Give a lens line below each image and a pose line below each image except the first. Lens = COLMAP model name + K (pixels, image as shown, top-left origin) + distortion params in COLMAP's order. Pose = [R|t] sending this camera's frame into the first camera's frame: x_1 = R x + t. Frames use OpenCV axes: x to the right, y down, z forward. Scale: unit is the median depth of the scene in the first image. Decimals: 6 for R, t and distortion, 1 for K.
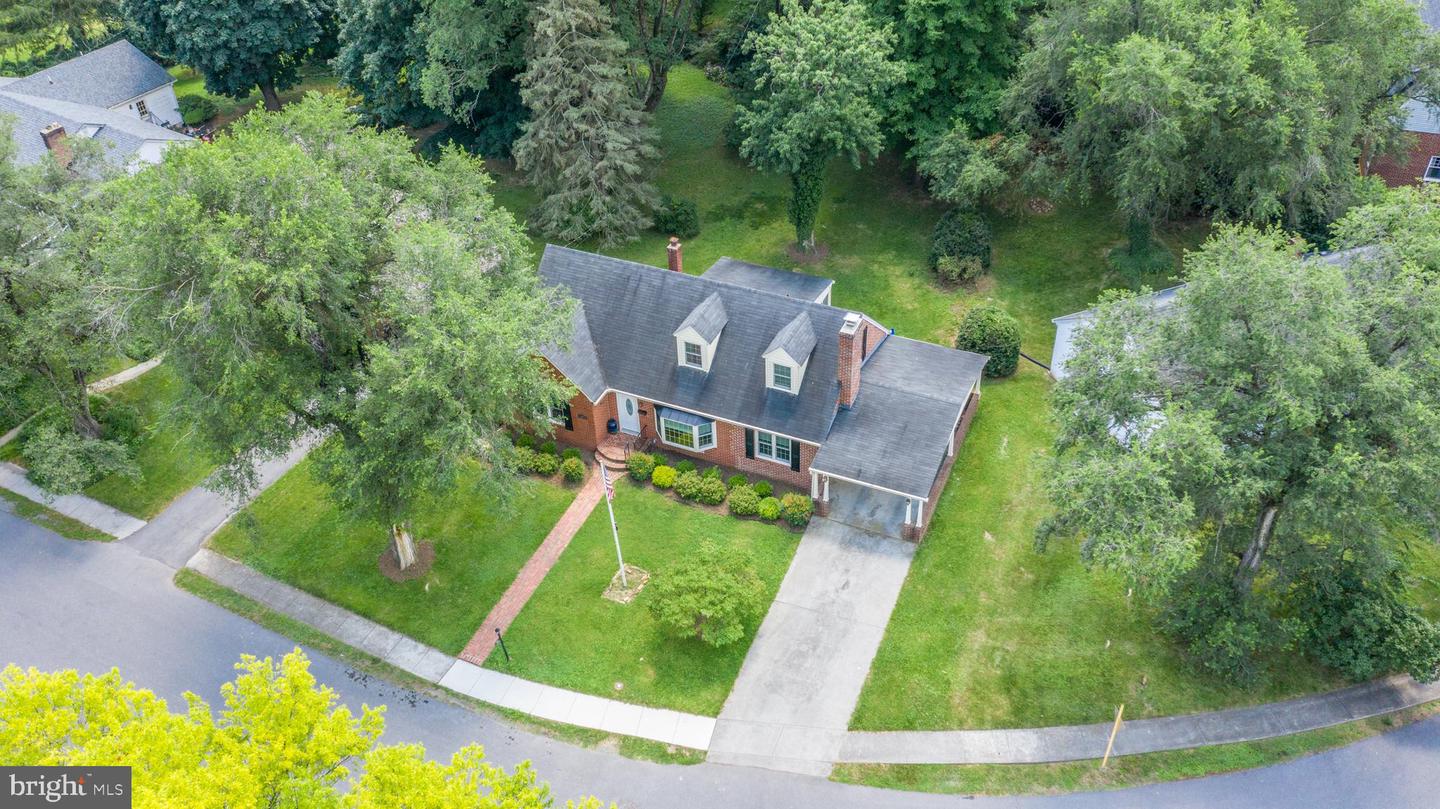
lens RADIAL K [[1163.5, 0, 720.0], [0, 1163.5, 404.5], [0, 0, 1]] dist [-0.010348, 0.001774]
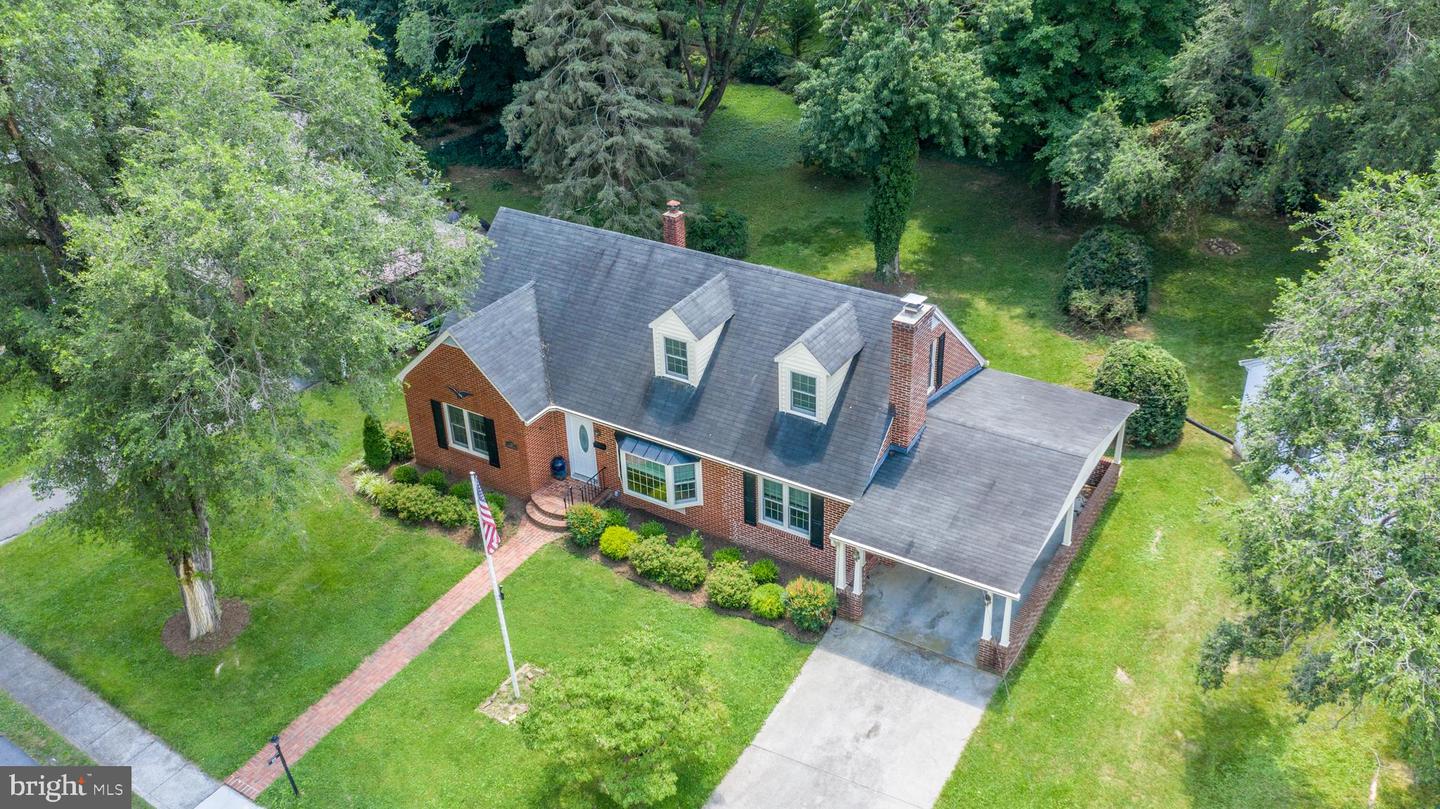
lens RADIAL K [[1238.4, 0, 720.0], [0, 1238.4, 404.5], [0, 0, 1]] dist [-0.010523, -0.001704]
pose [[0.991016, 0.072463, -0.112408, 0.082792], [-0.087679, 0.986693, -0.136932, 0.077319], [0.100990, 0.145557, 0.984182, 0.315874]]
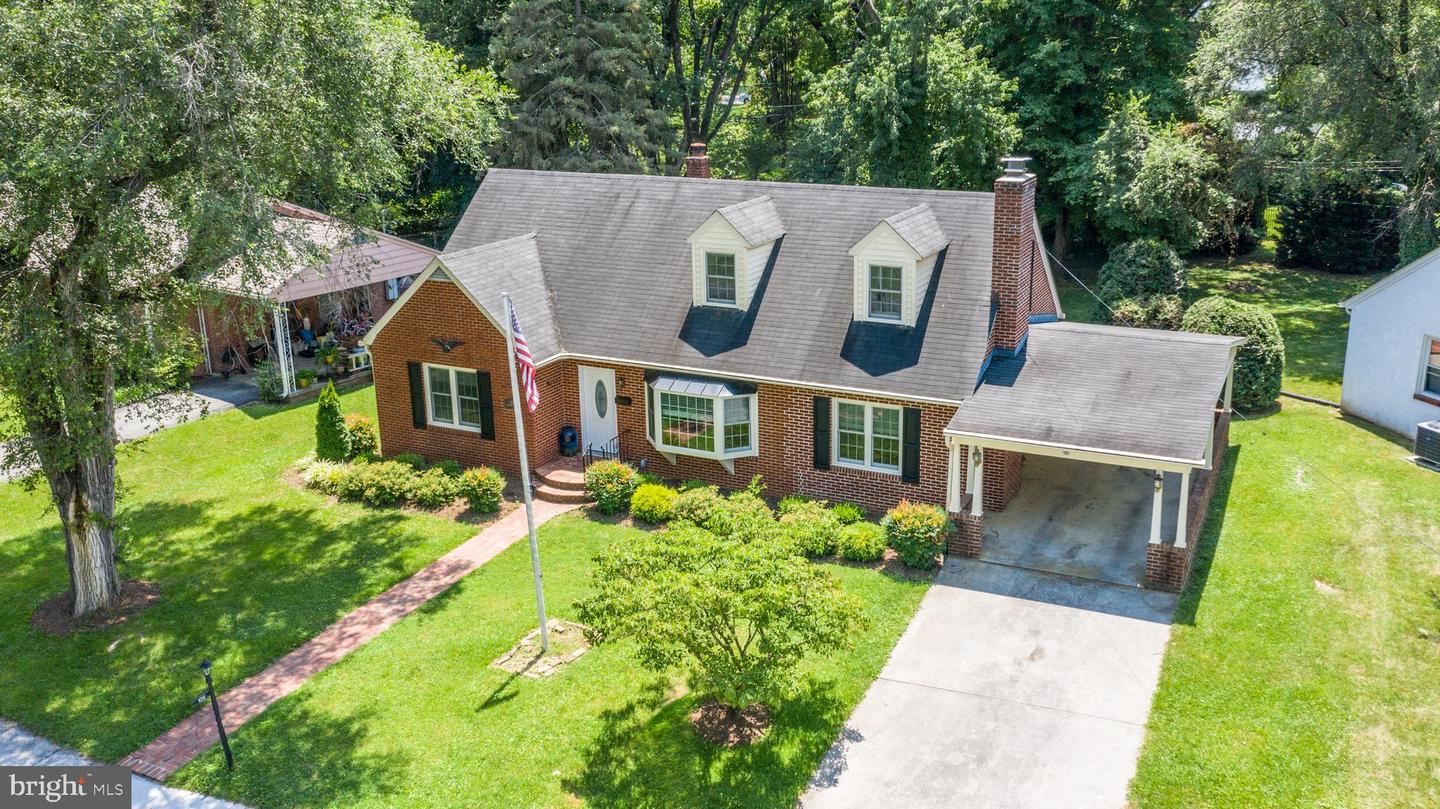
lens RADIAL K [[1229.7, 0, 772.9], [0, 1229.7, 376.9], [0, 0, 1]] dist [-0.008777, -0.012338]
pose [[0.999634, 0.026510, -0.005305, 0.005927], [-0.026511, 0.922708, -0.384586, 0.223204], [-0.005301, 0.384586, 0.923074, 0.483815]]
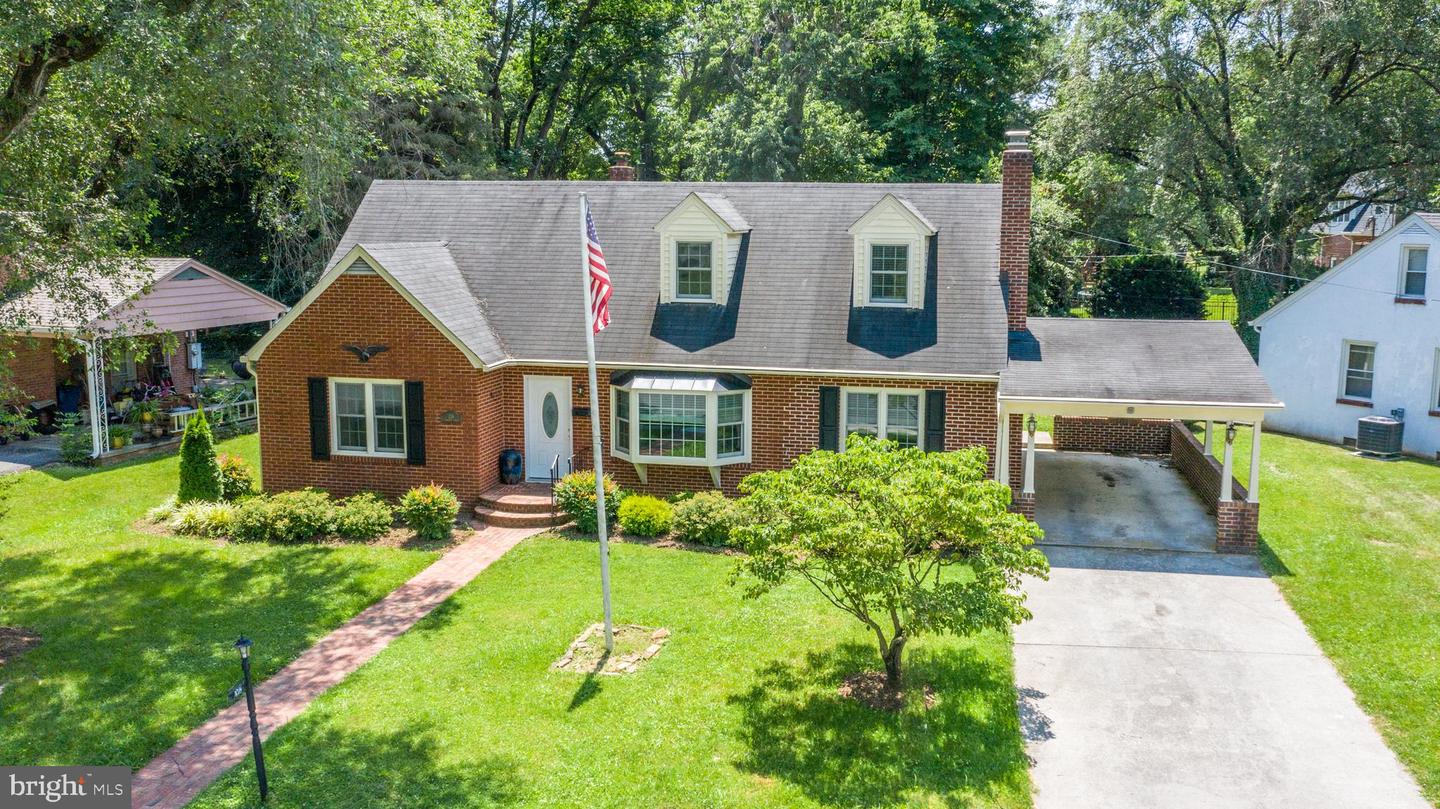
lens RADIAL K [[1230.2, 0, 776.0], [0, 1230.2, 393.1], [0, 0, 1]] dist [-0.006280, -0.000626]
pose [[0.968166, 0.006968, 0.250213, -0.119702], [0.120754, 0.862600, -0.491264, 0.262846], [-0.219257, 0.505839, 0.834298, 0.586176]]
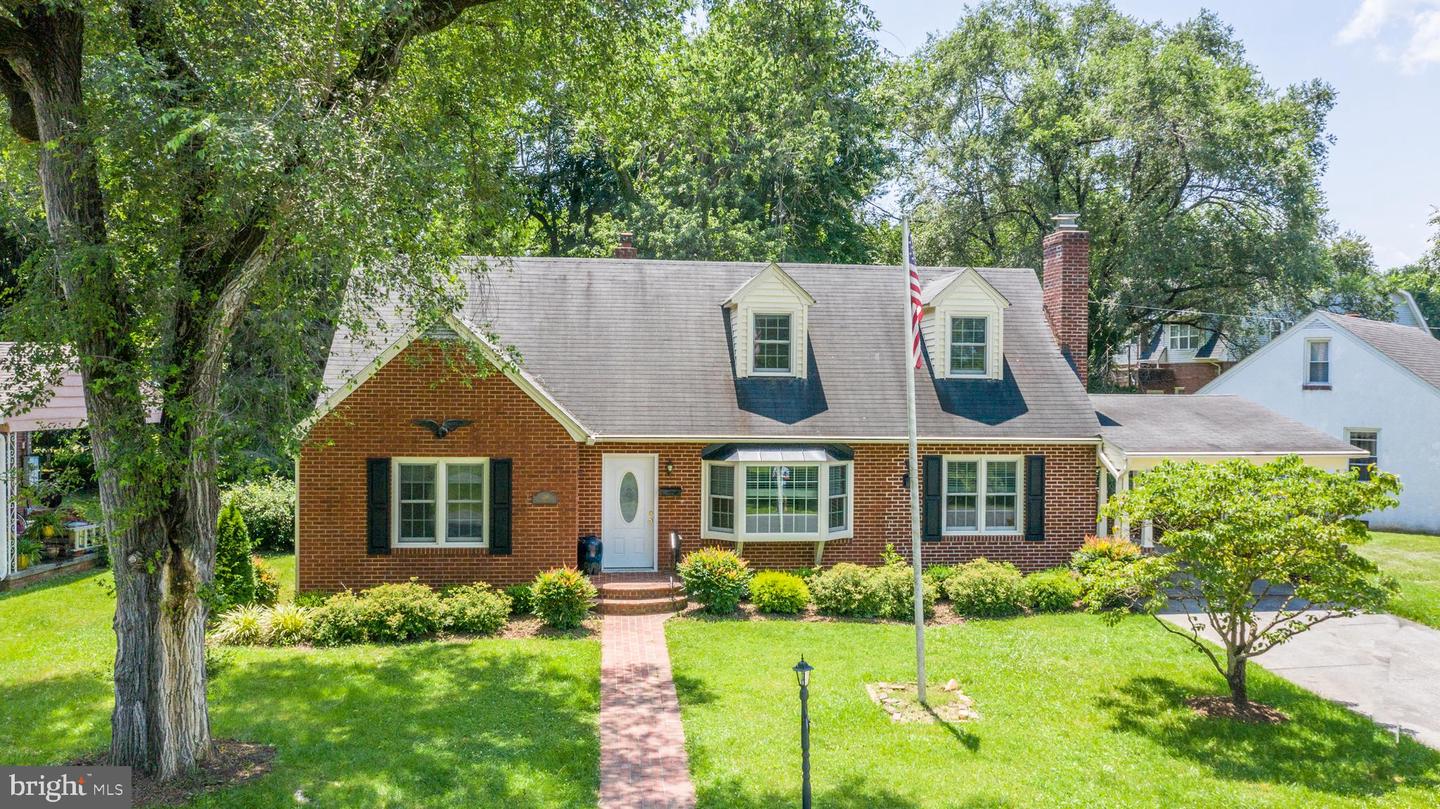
lens RADIAL K [[1251.5, 0, 775.0], [0, 1251.5, 402.2], [0, 0, 1]] dist [0.000085, -0.001368]
pose [[0.847358, 0.033266, 0.529978, -0.293325], [0.299986, 0.793535, -0.529443, 0.248482], [-0.438169, 0.607614, 0.662430, 0.677304]]
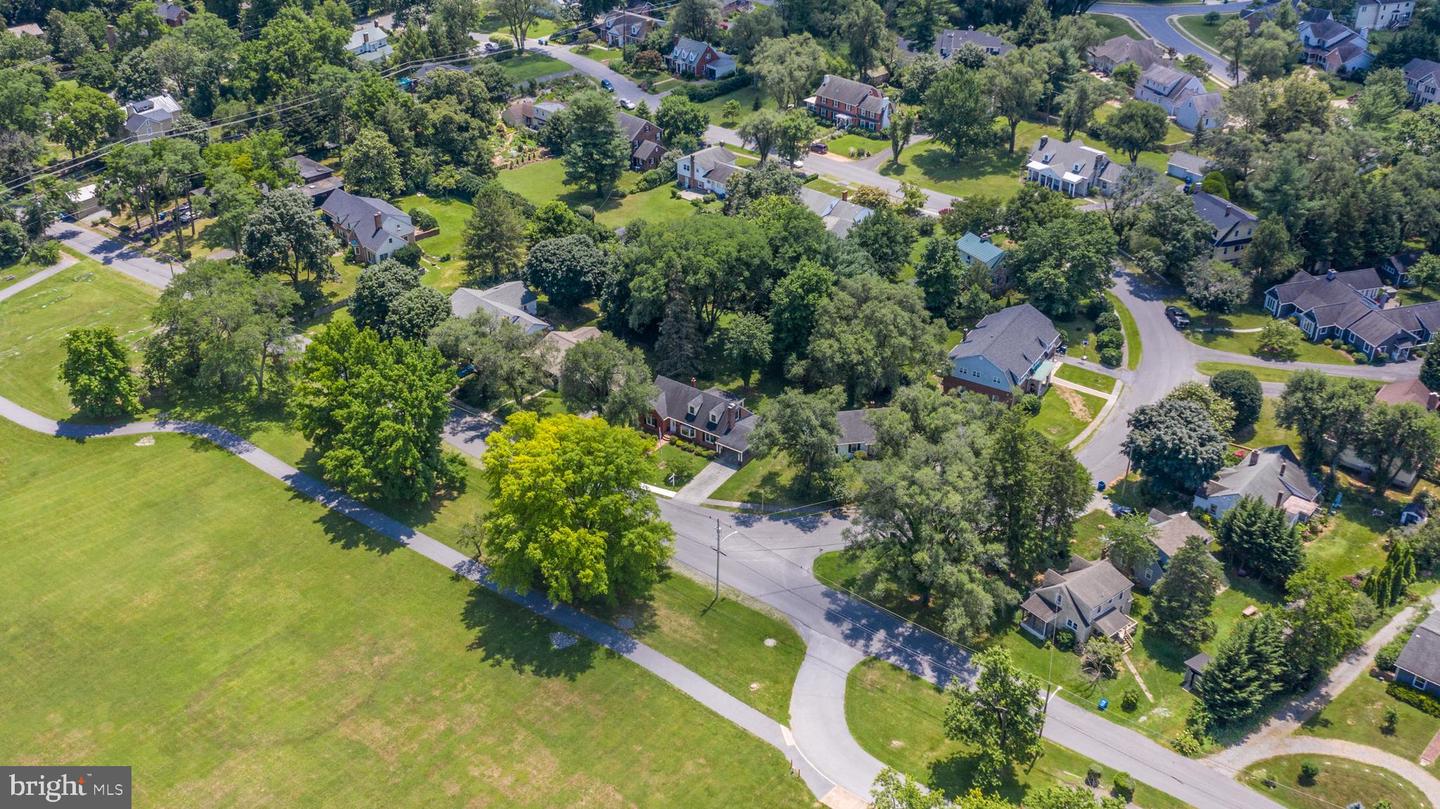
lens RADIAL K [[1229.7, 0, 772.9], [0, 1229.7, 376.9], [0, 0, 1]] dist [-0.008777, -0.012338]
pose [[0.986623, 0.128959, -0.099726, 0.592993], [-0.143435, 0.977430, -0.155101, 0.413075], [0.077474, 0.167330, 0.982852, -2.751899]]
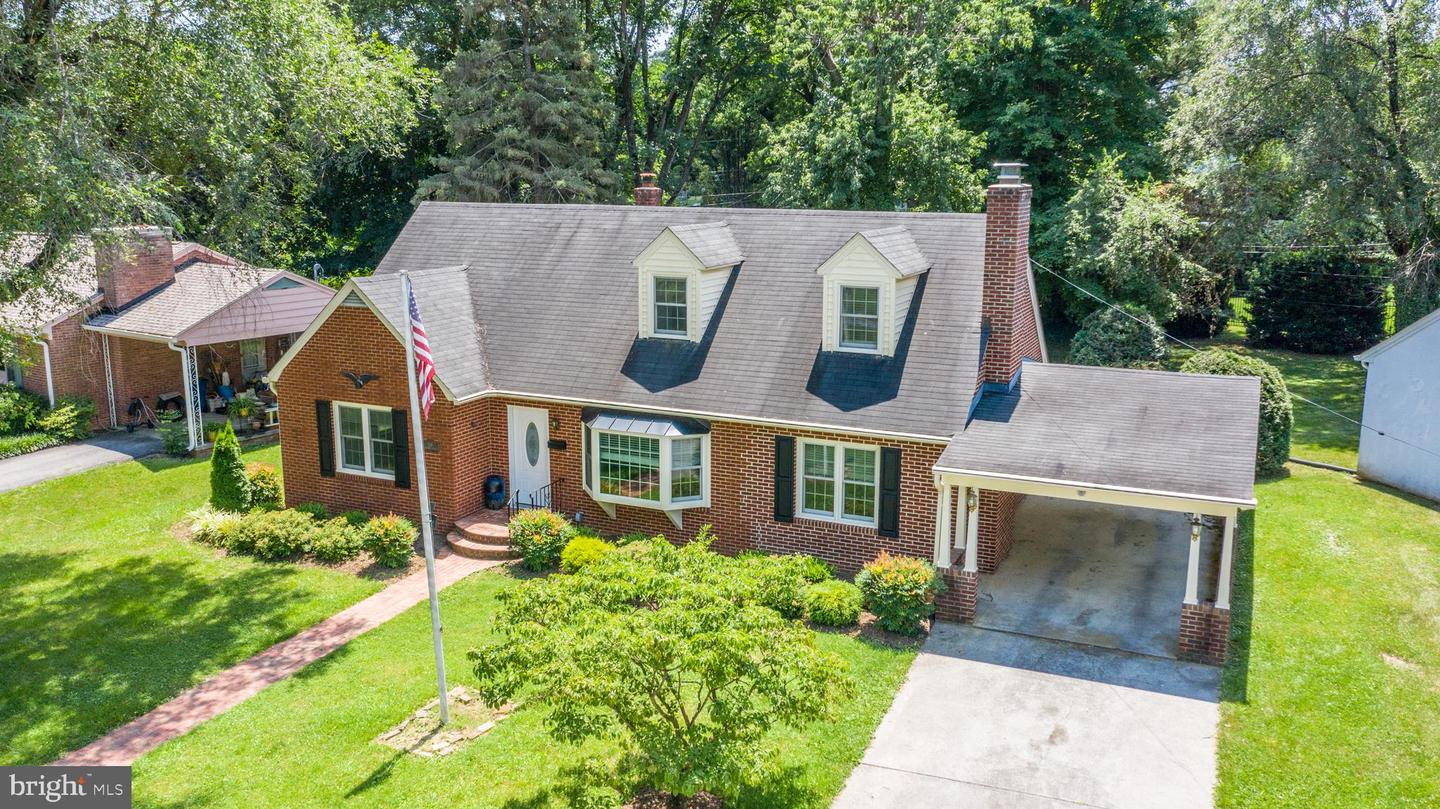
lens RADIAL K [[1163.5, 0, 720.0], [0, 1163.5, 404.5], [0, 0, 1]] dist [-0.010348, 0.001774]
pose [[0.999187, 0.039556, -0.007773, 0.003050], [-0.038785, 0.890725, -0.452886, 0.212992], [-0.010990, 0.452819, 0.891535, 0.588310]]
